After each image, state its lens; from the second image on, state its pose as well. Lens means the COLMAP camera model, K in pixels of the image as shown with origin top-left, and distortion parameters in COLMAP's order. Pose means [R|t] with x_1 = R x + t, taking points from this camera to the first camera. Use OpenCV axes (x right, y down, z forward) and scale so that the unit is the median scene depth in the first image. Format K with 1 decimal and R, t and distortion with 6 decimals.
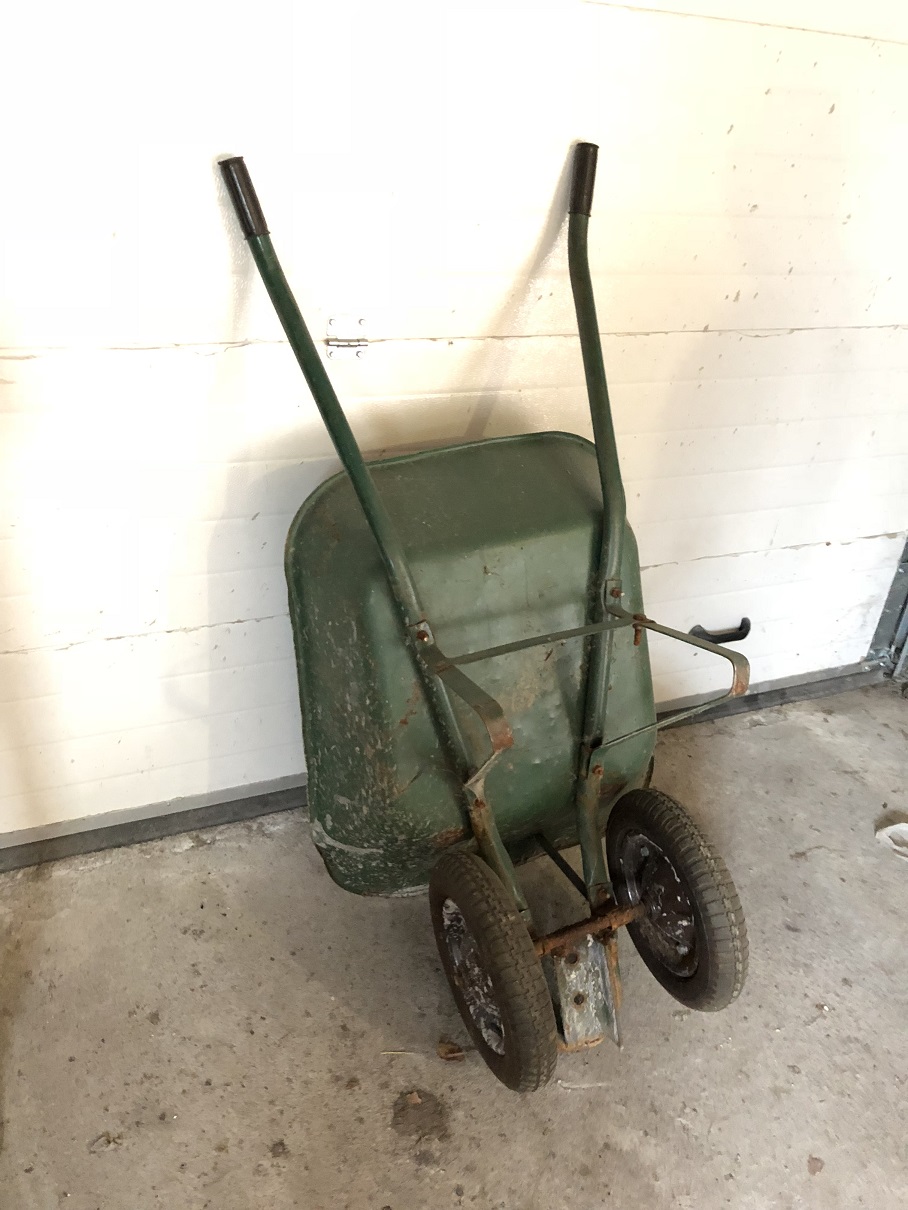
lens RADIAL K [[1001.4, 0, 453.5], [0, 1001.4, 544.8], [0, 0, 1]] dist [0.008592, -0.009477]
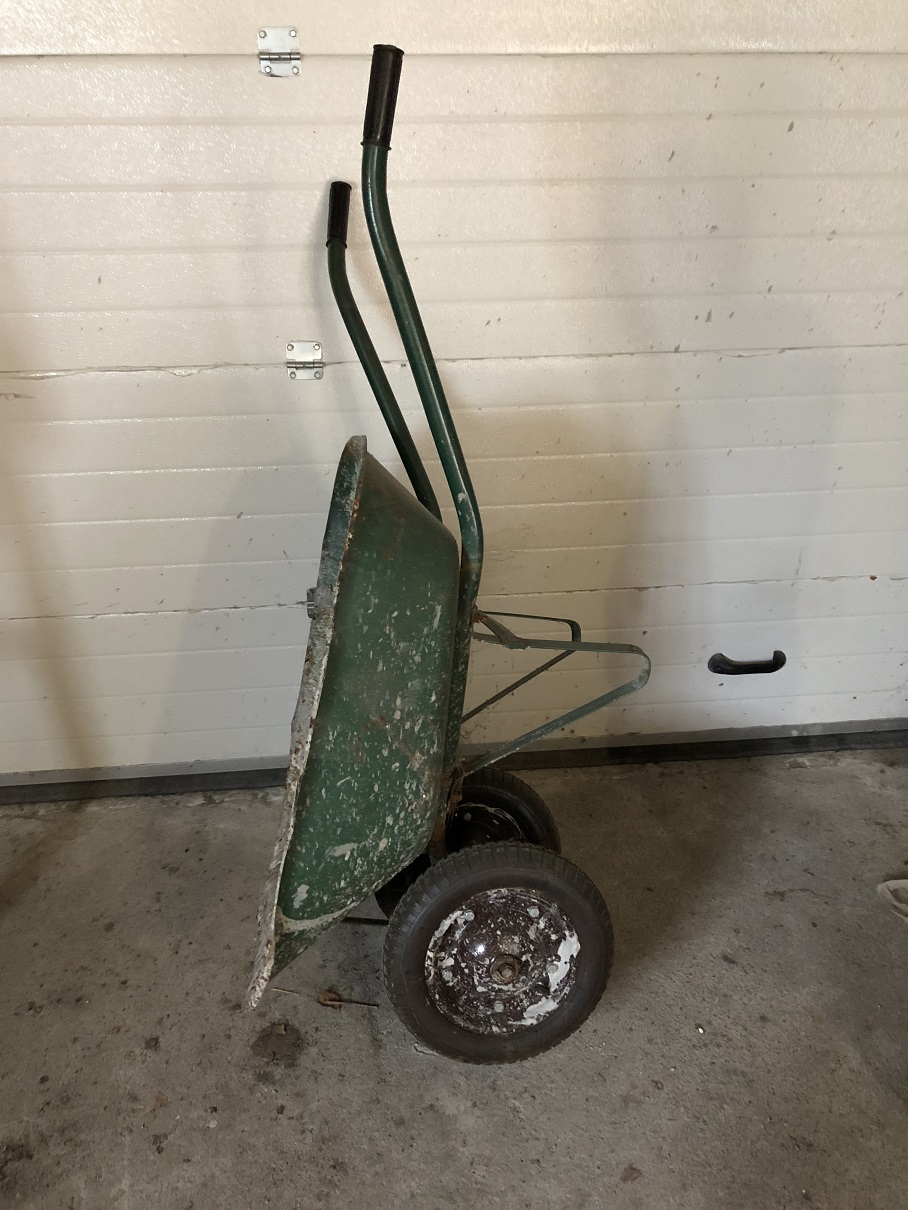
lens RADIAL K [[1001.4, 0, 453.5], [0, 1001.4, 544.8], [0, 0, 1]] dist [0.008592, -0.009477]
pose [[0.945272, 0.032079, -0.324702, 0.420664], [-0.054138, 0.996781, -0.059129, 0.062150], [0.321760, 0.073472, 0.943966, -0.023552]]
